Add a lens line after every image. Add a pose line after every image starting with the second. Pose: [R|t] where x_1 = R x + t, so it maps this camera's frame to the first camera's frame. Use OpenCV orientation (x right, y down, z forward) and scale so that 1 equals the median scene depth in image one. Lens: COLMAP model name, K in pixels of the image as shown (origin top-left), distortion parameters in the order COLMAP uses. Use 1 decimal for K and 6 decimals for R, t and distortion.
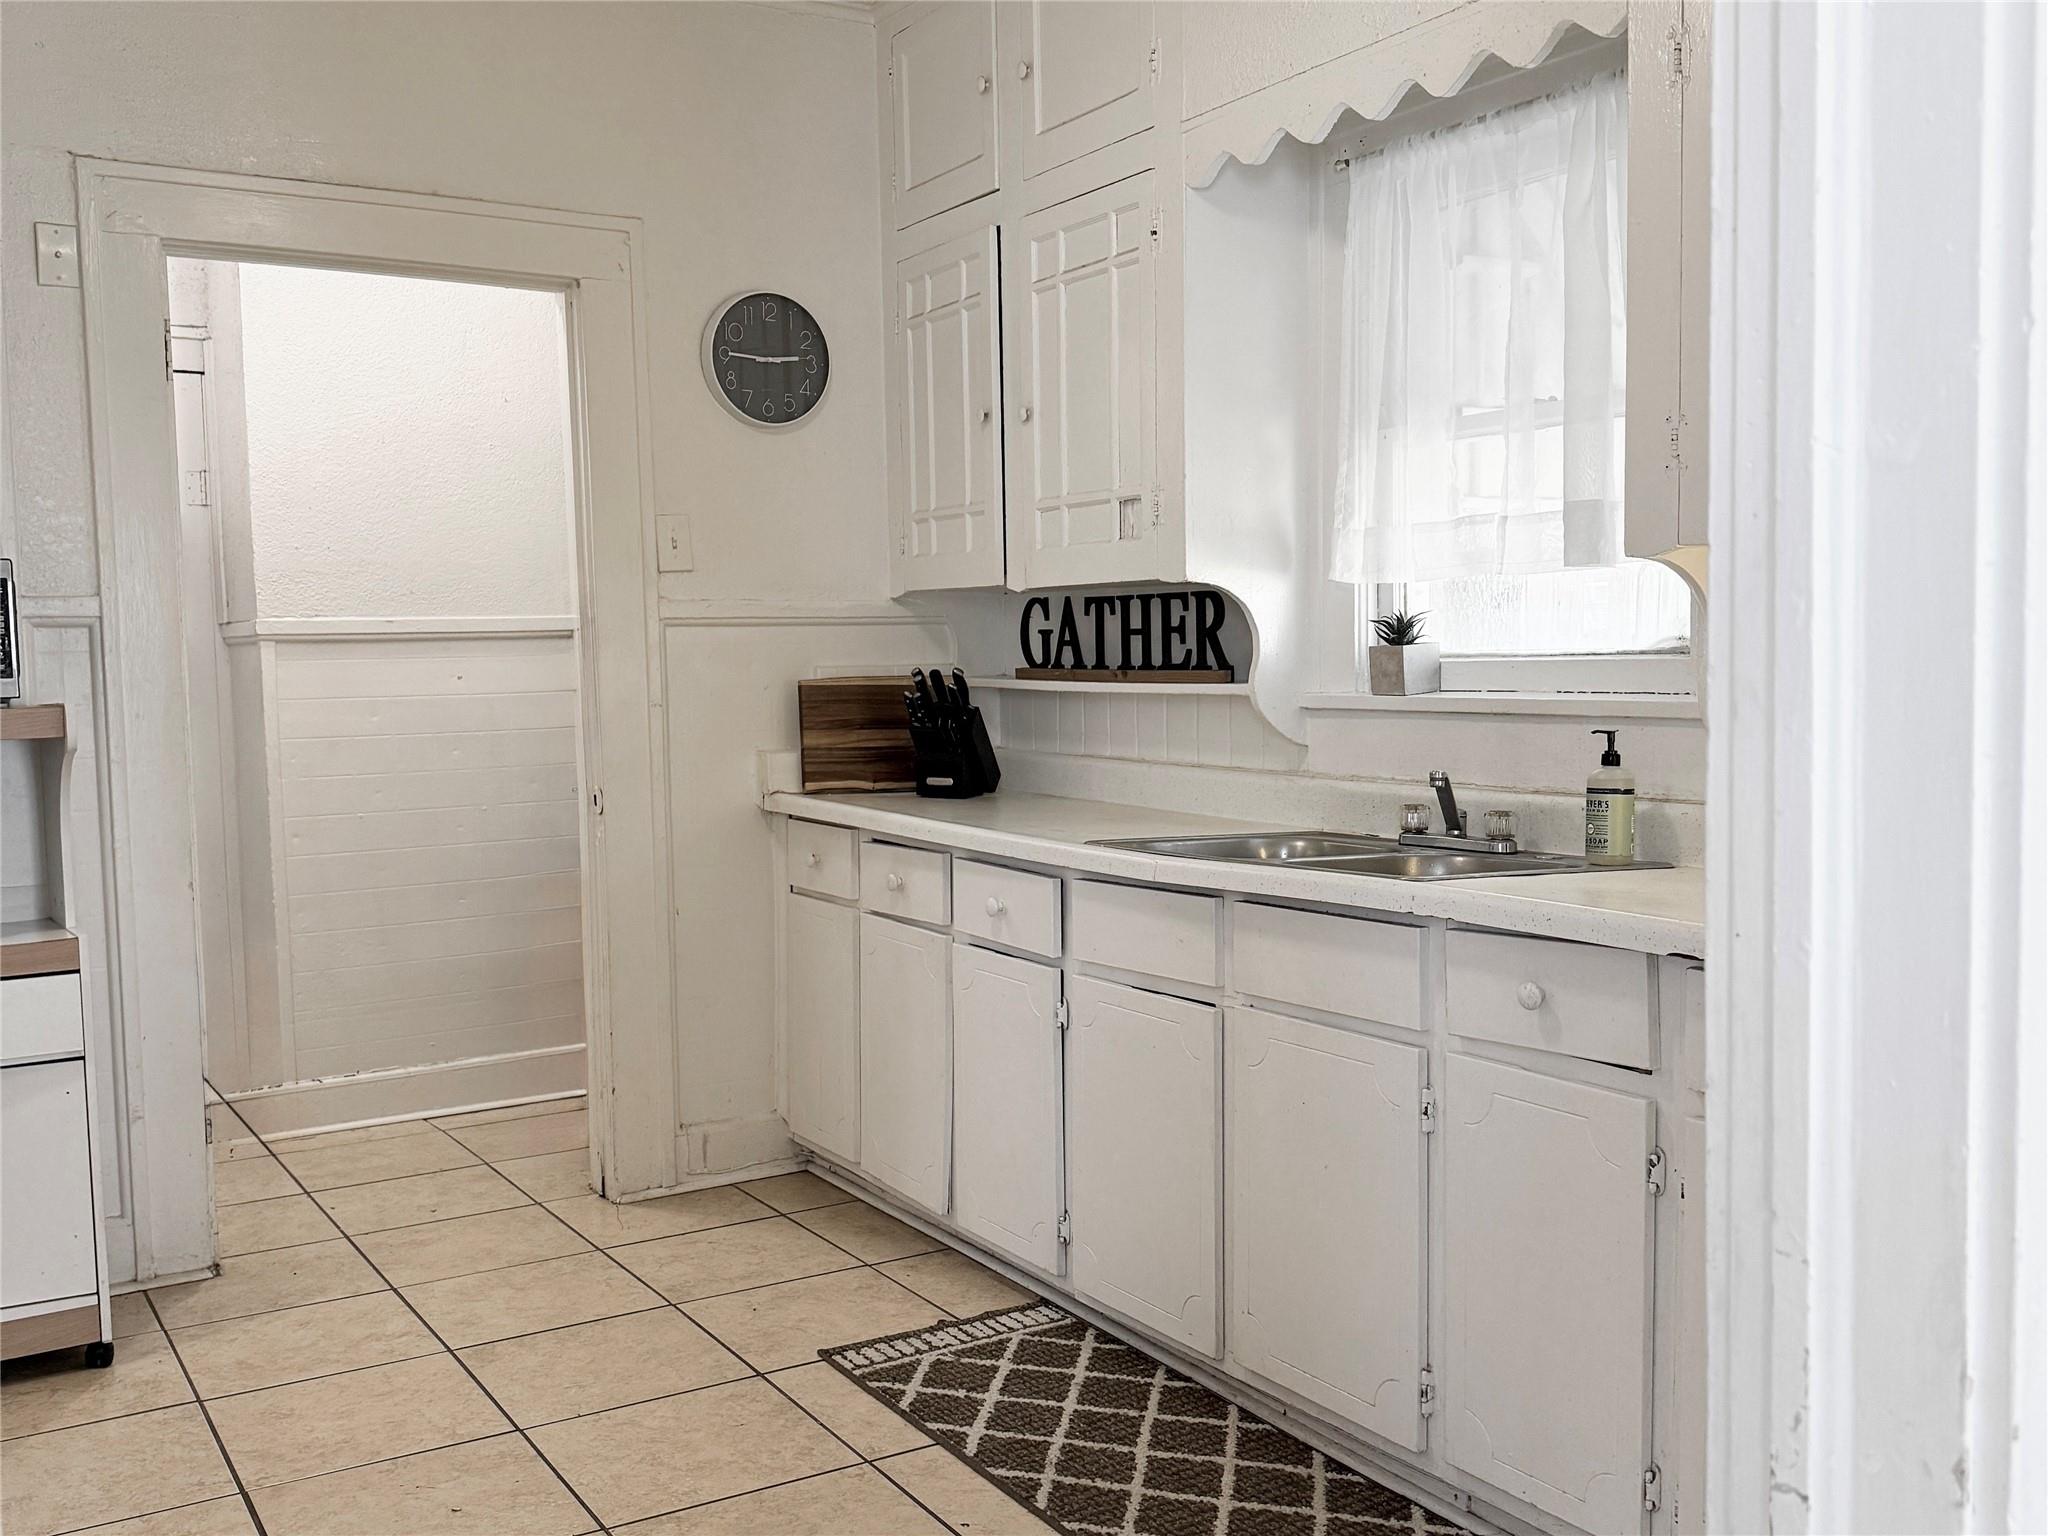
lens RADIAL K [[1914.7, 0, 1024.0], [0, 1914.7, 768.0], [0, 0, 1]] dist [0.003619, -0.001828]
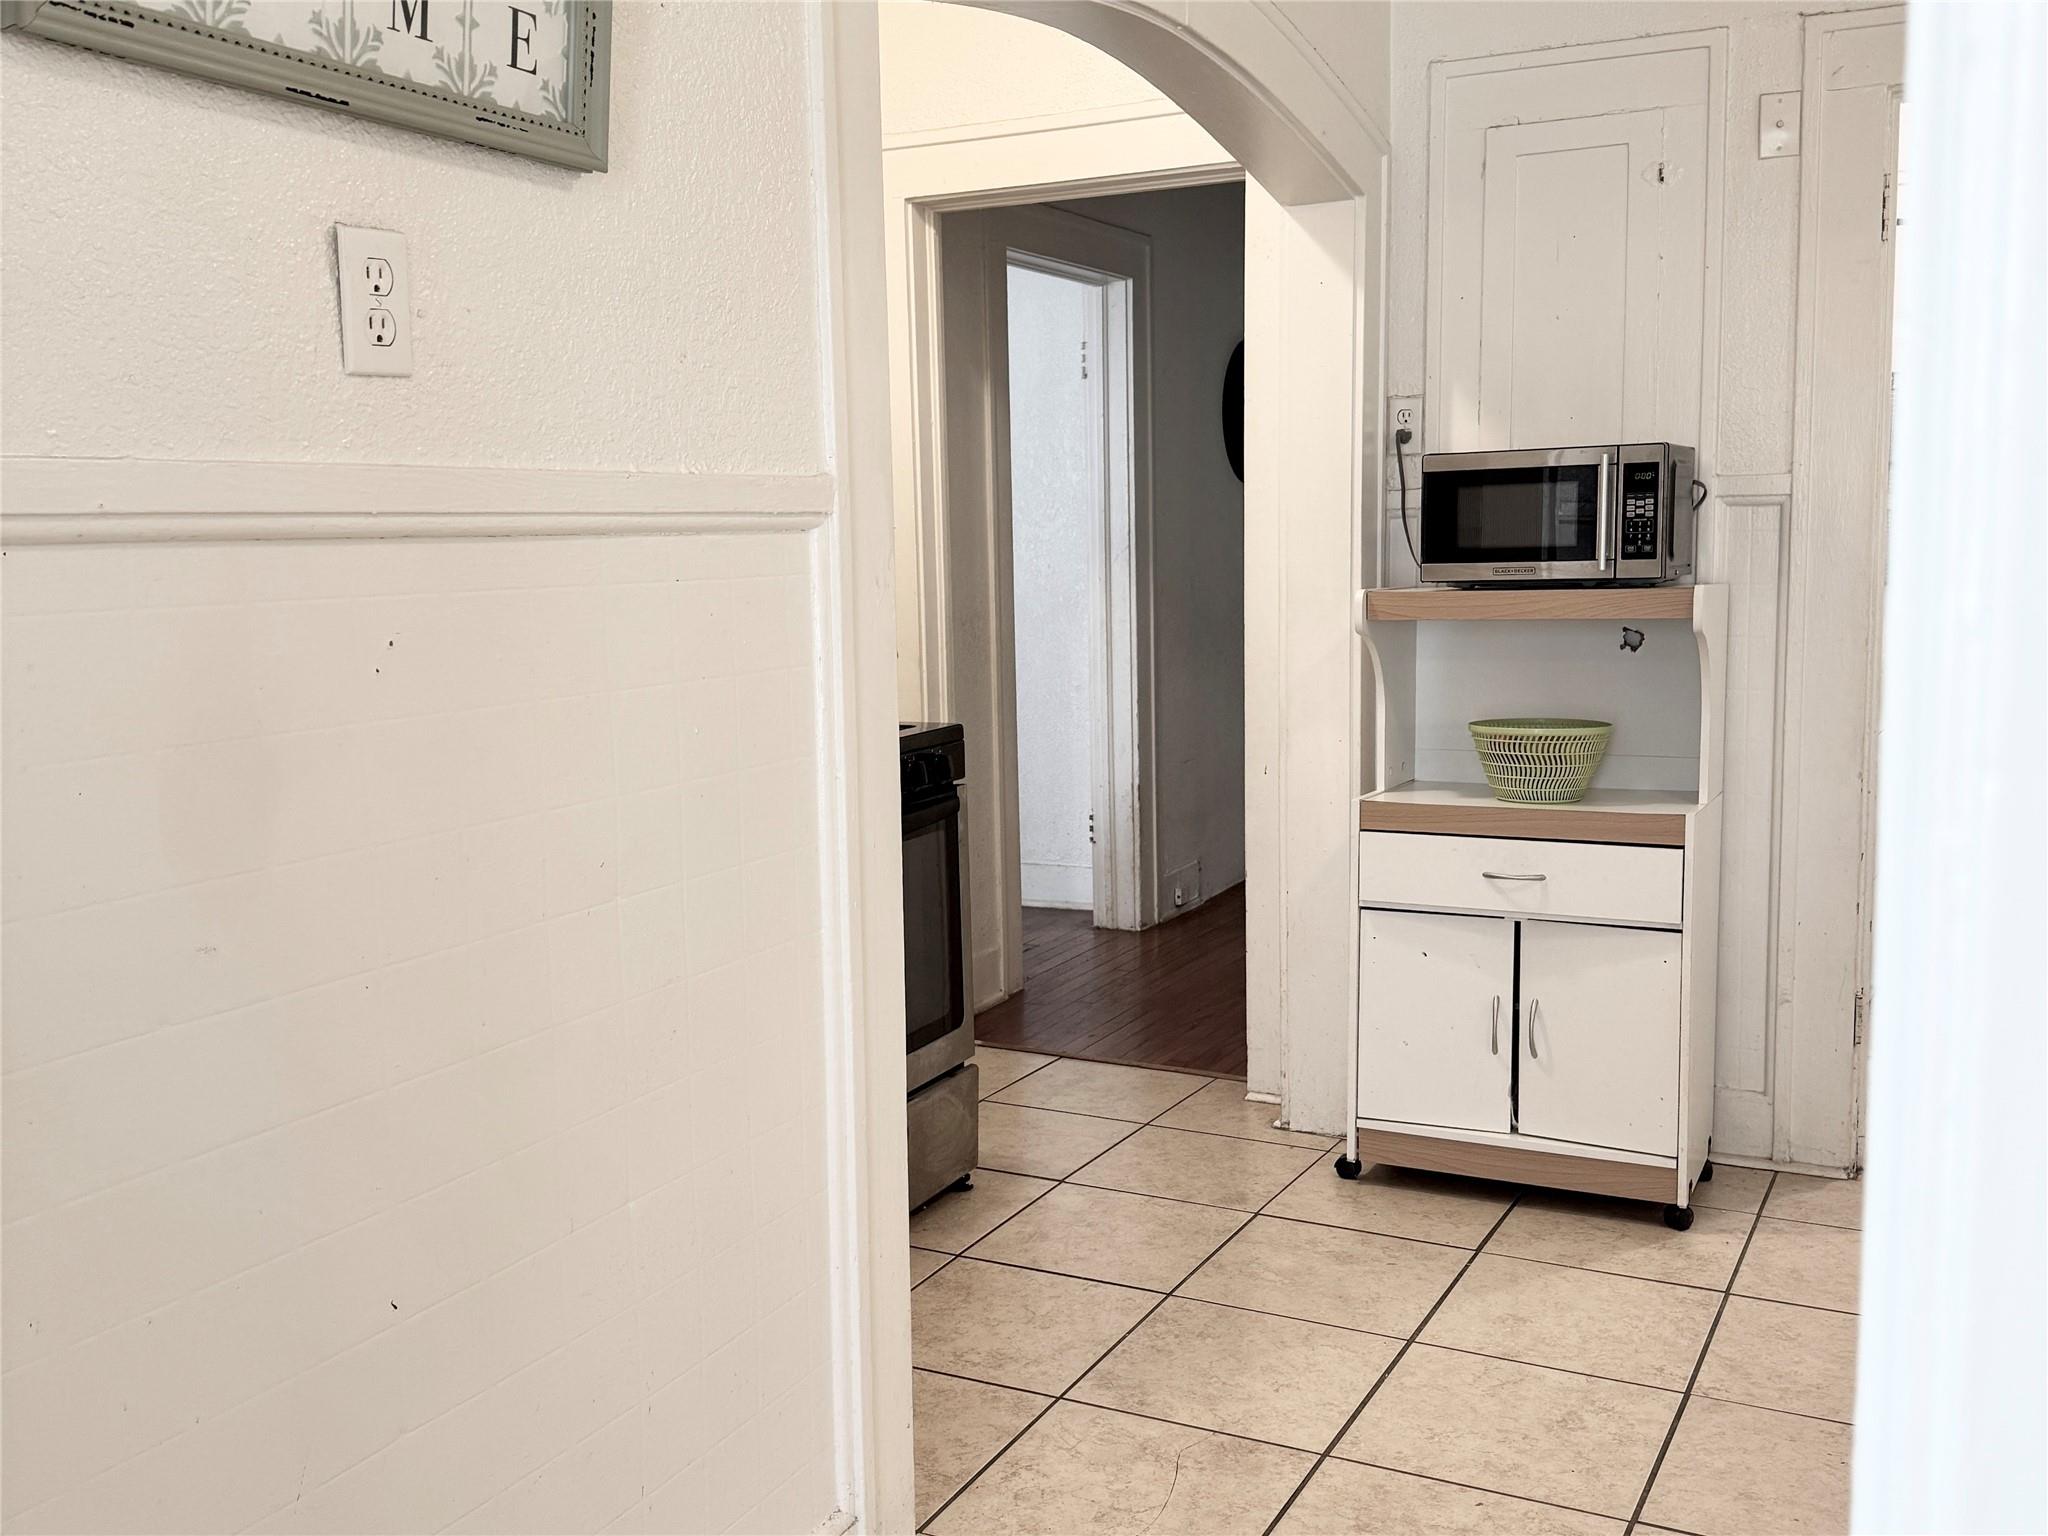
lens RADIAL K [[1914.7, 0, 1024.0], [0, 1914.7, 768.0], [0, 0, 1]] dist [0.003619, -0.001828]
pose [[0.517790, 0.116464, -0.847543, 0.184624], [-0.050000, 0.993117, 0.105922, -0.026635], [0.854045, -0.012468, 0.520049, 0.165572]]
